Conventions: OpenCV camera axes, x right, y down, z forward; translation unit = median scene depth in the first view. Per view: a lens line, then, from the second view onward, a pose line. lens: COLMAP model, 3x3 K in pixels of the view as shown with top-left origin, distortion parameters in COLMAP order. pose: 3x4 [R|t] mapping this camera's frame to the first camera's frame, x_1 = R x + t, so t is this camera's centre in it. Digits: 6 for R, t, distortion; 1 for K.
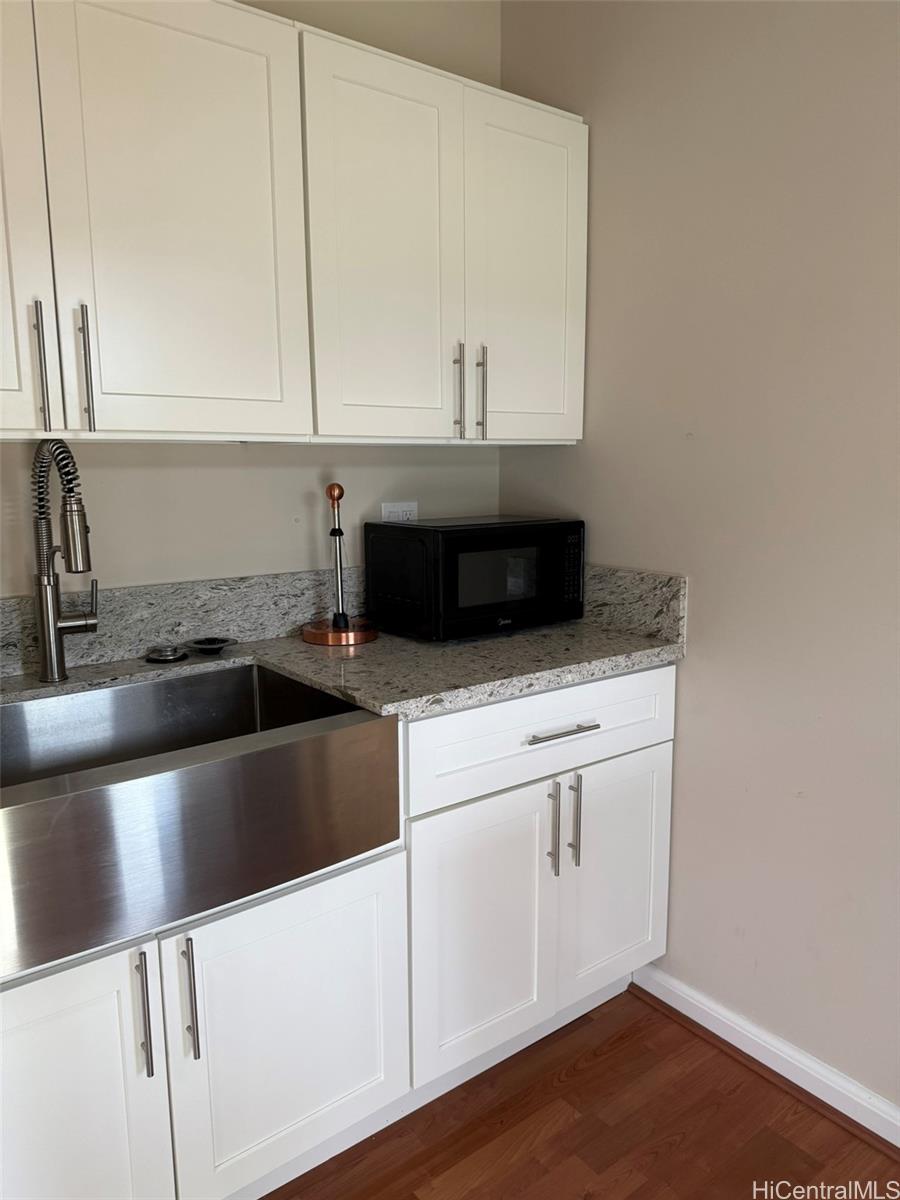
lens RADIAL K [[834.7, 0, 450.0], [0, 834.7, 600.0], [0, 0, 1]] dist [0.063784, -0.079401]
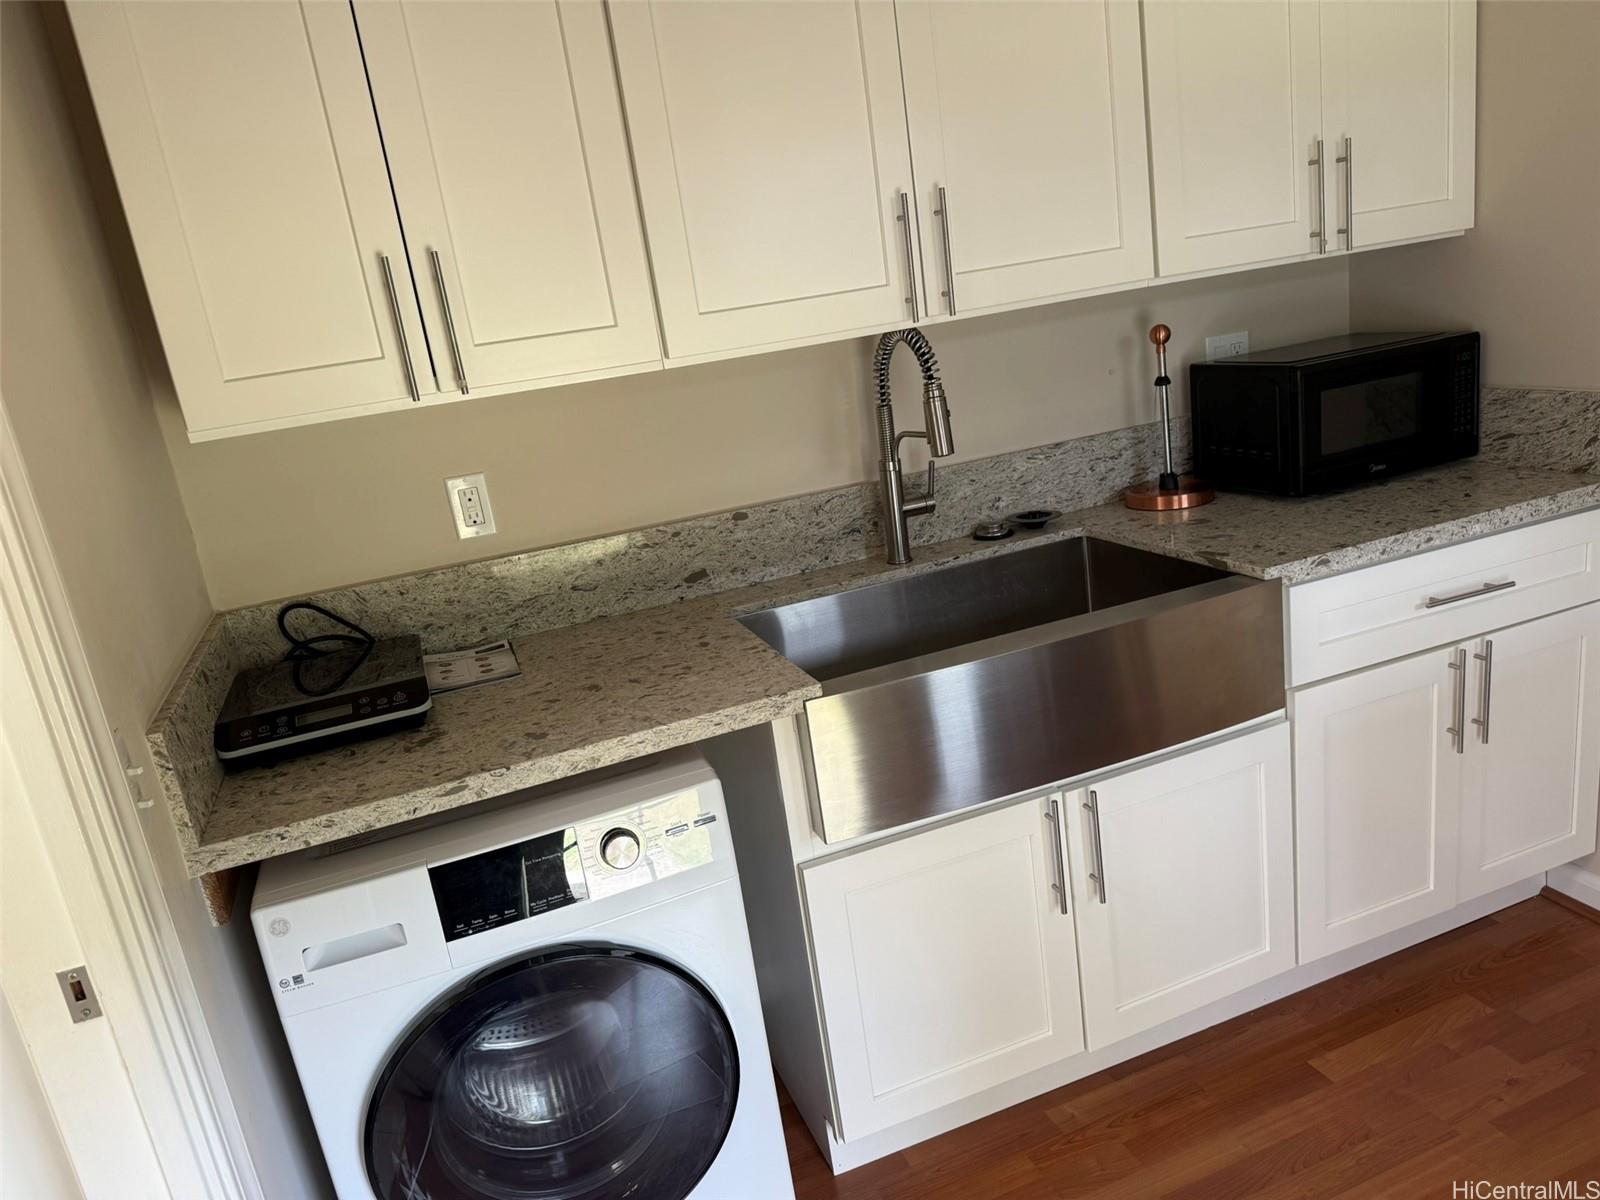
lens RADIAL K [[1112.9, 0, 799.1], [0, 1112.9, 605.7], [0, 0, 1]] dist [0.063784, -0.079401]
pose [[0.946593, -0.041035, -0.319809, -0.139830], [0.083906, 0.989045, 0.121445, -0.025011], [0.311322, -0.141793, 0.939667, -0.289105]]
